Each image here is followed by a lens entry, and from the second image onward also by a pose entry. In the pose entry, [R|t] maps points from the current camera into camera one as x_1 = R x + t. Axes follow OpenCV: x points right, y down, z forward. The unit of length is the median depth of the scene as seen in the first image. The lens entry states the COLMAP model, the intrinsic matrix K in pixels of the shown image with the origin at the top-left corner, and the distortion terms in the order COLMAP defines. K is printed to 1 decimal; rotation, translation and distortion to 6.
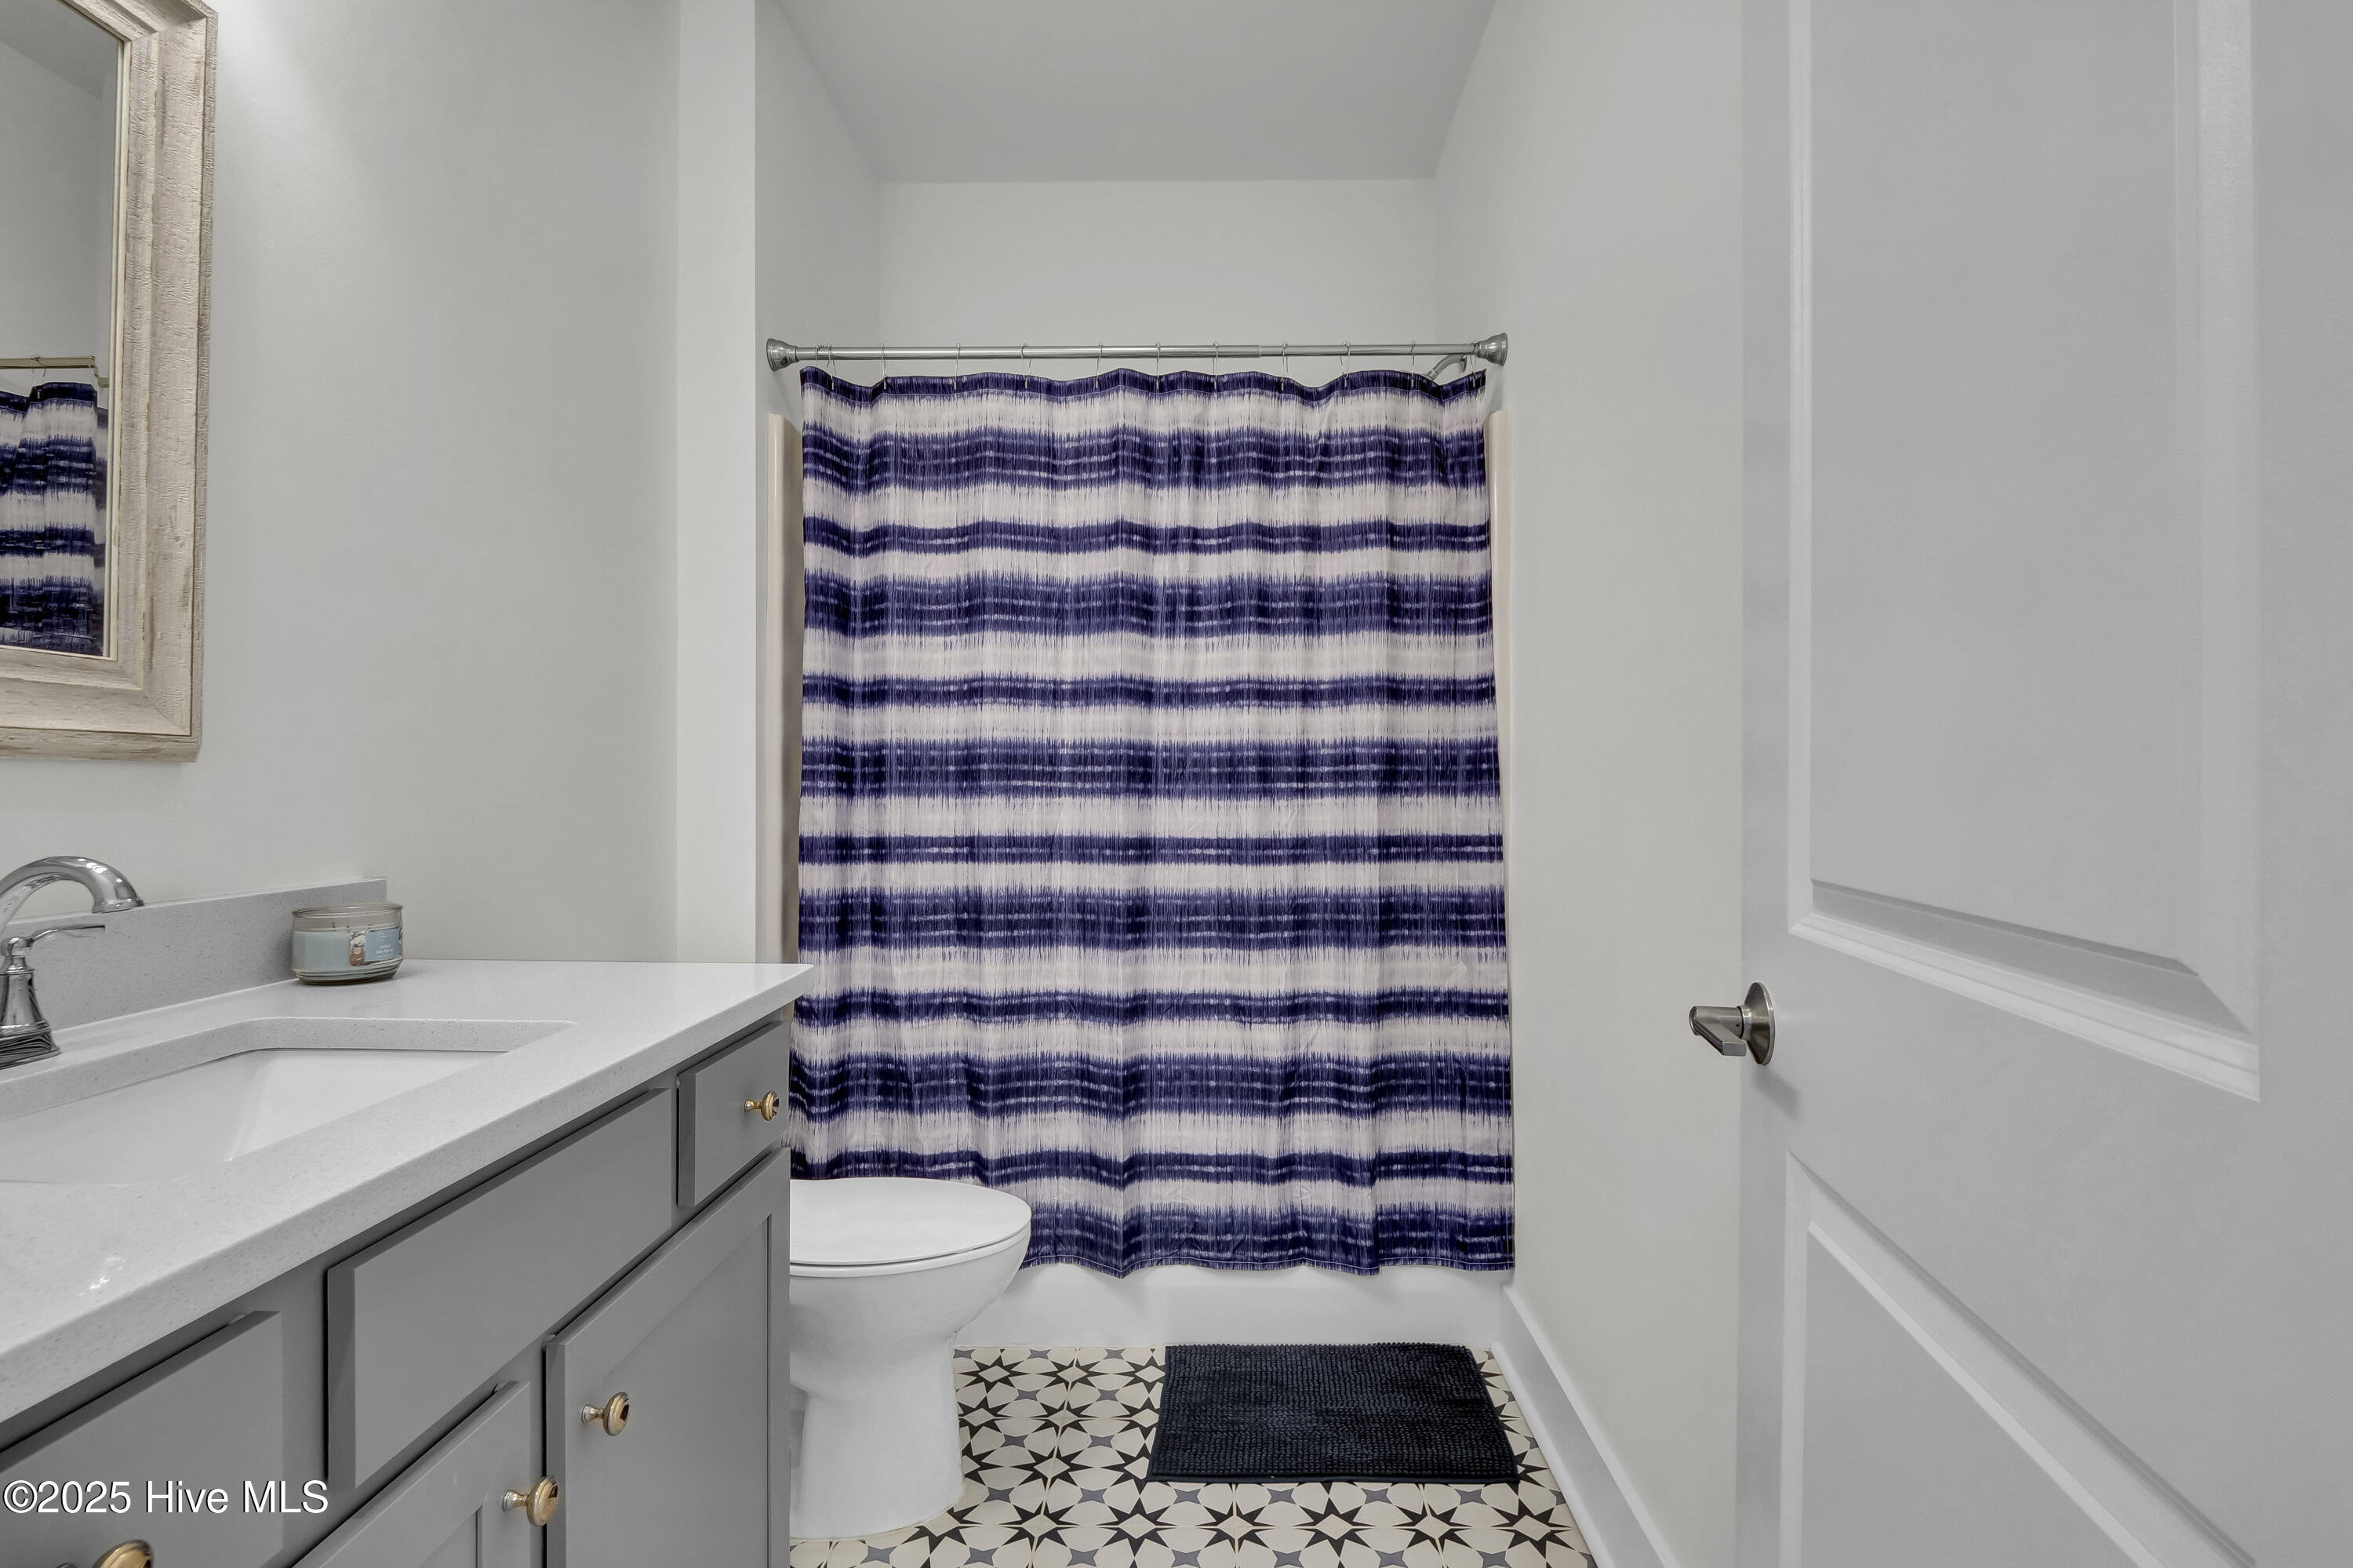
lens RADIAL K [[1174.4, 0, 1183.6], [0, 1174.4, 759.3], [0, 0, 1]] dist [-0.007216, -0.003925]
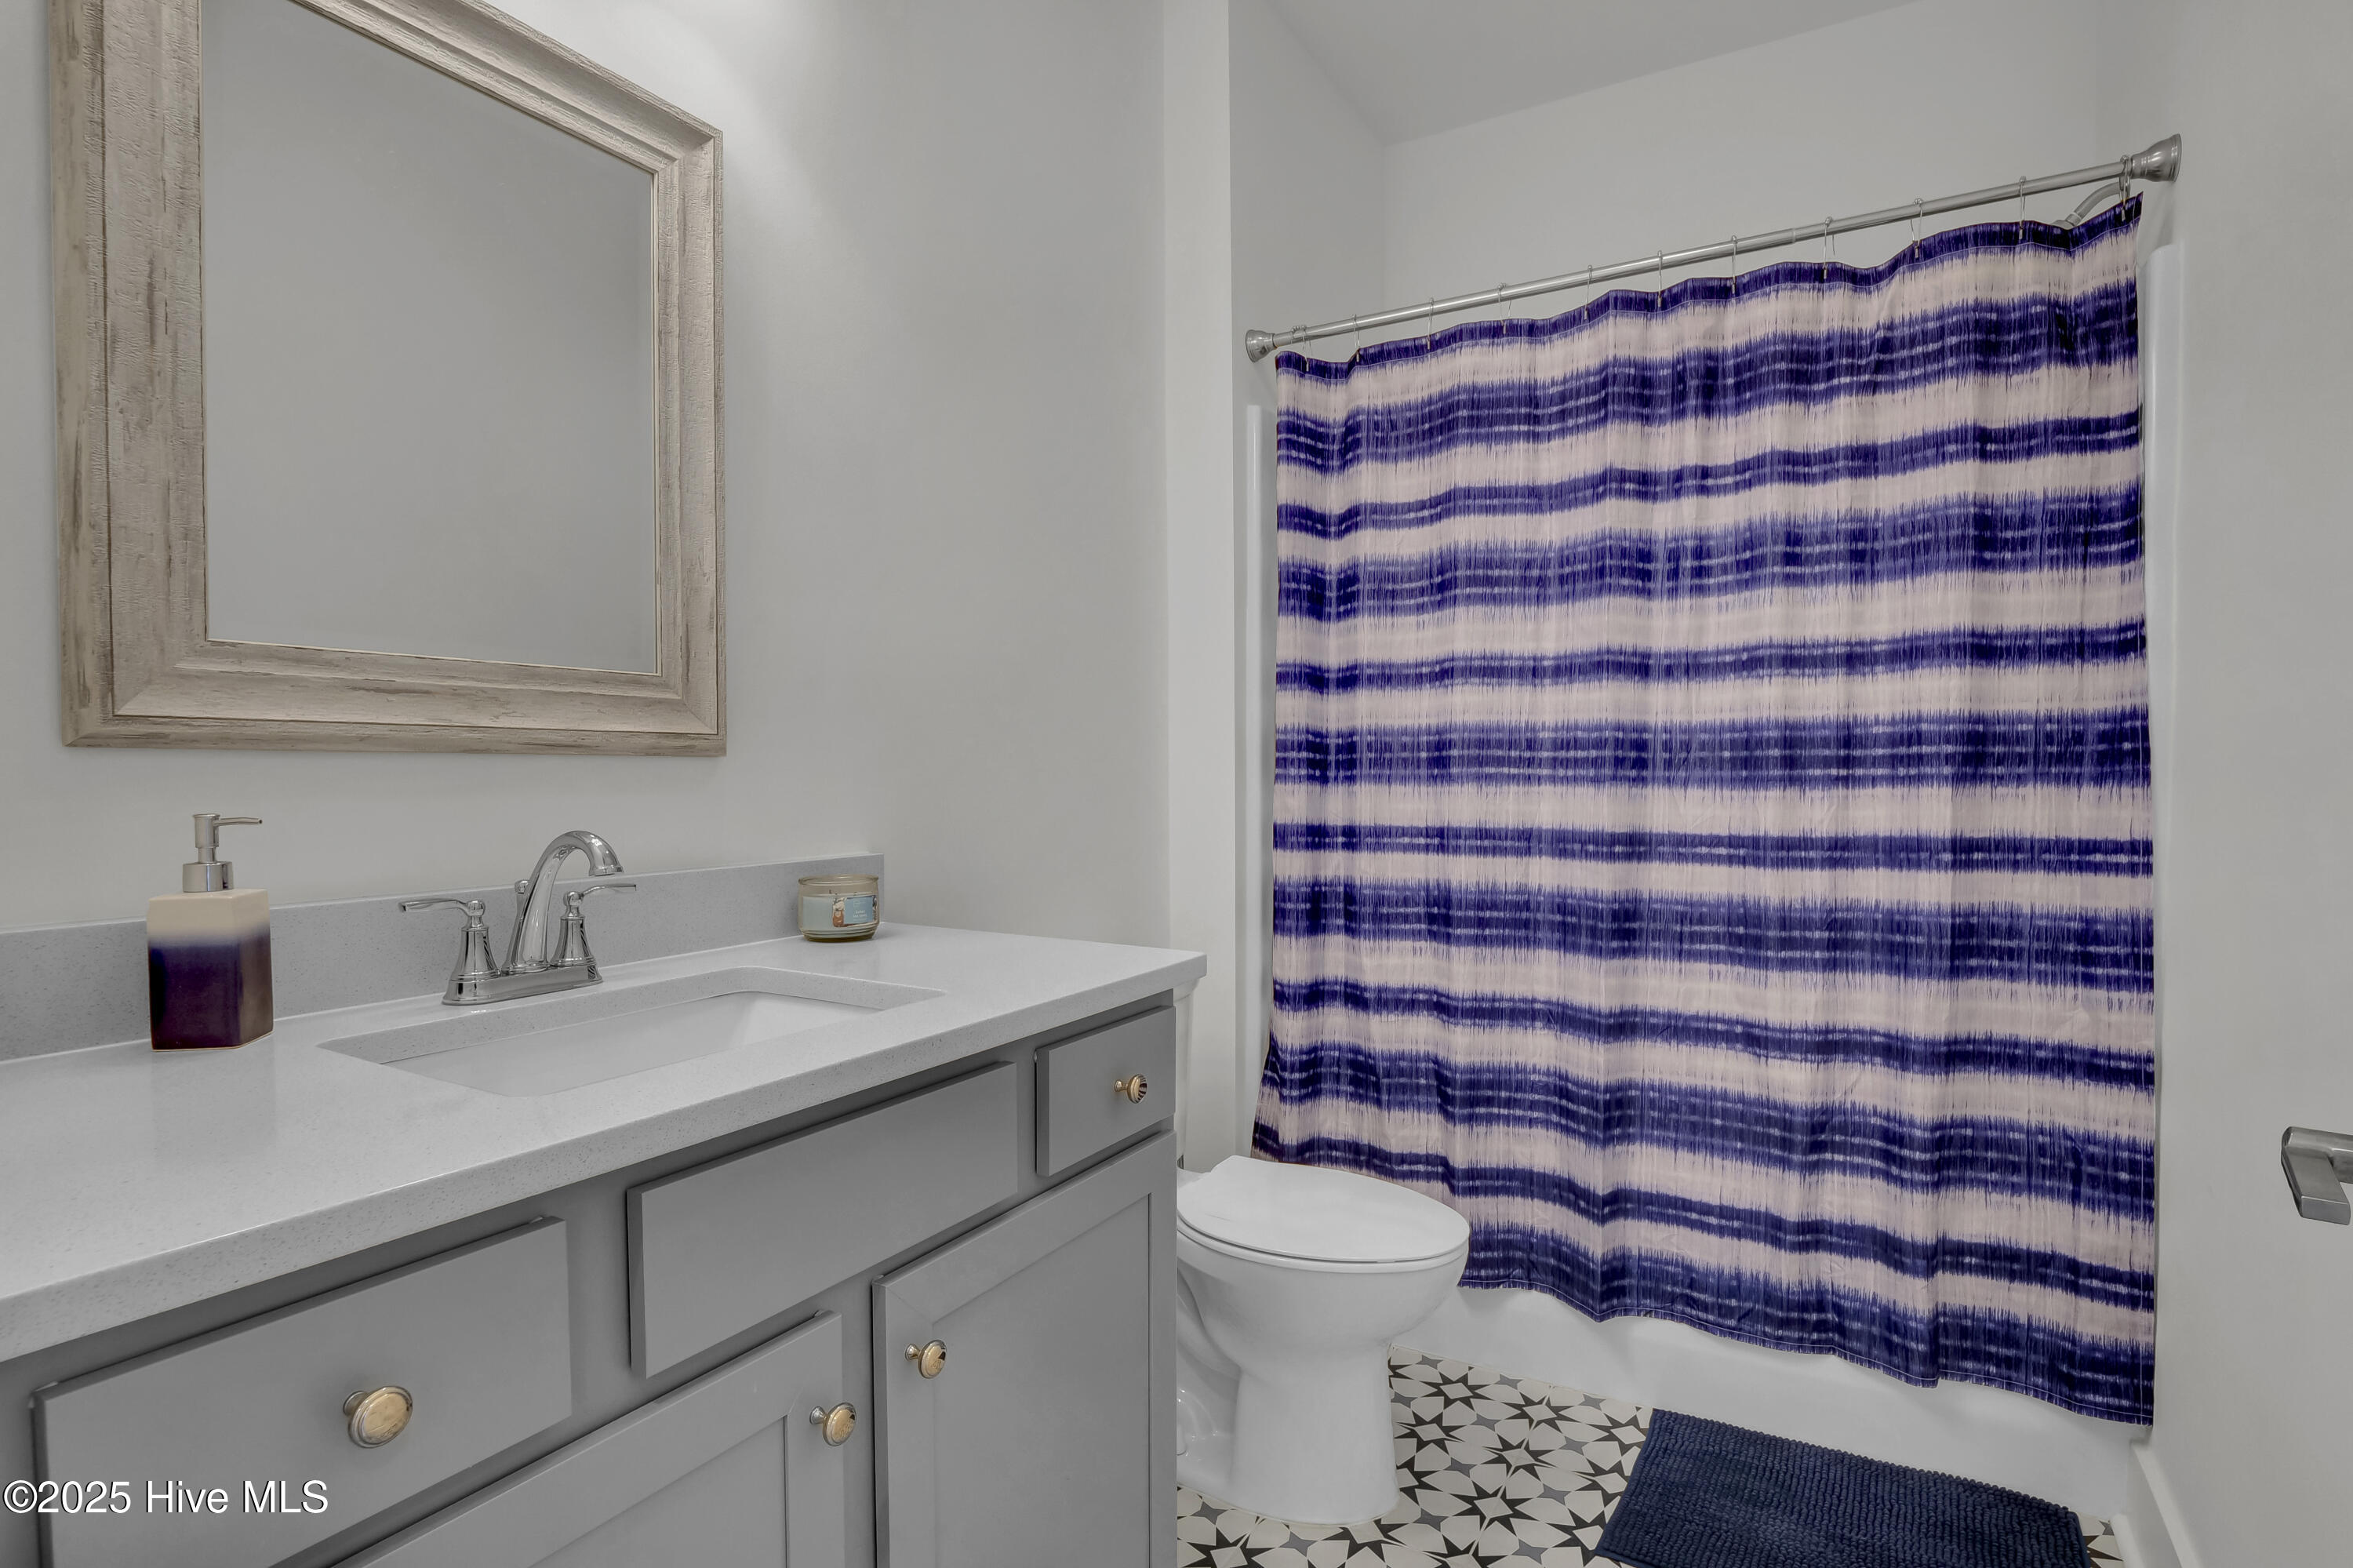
lens RADIAL K [[1174.4, 0, 1171.1], [0, 1174.4, 801.8], [0, 0, 1]] dist [-0.007216, -0.003925]
pose [[0.873621, 0.010352, -0.486498, 0.089152], [0.012909, 0.998929, 0.044437, 0.000873], [0.486436, -0.045102, 0.872551, 0.073430]]
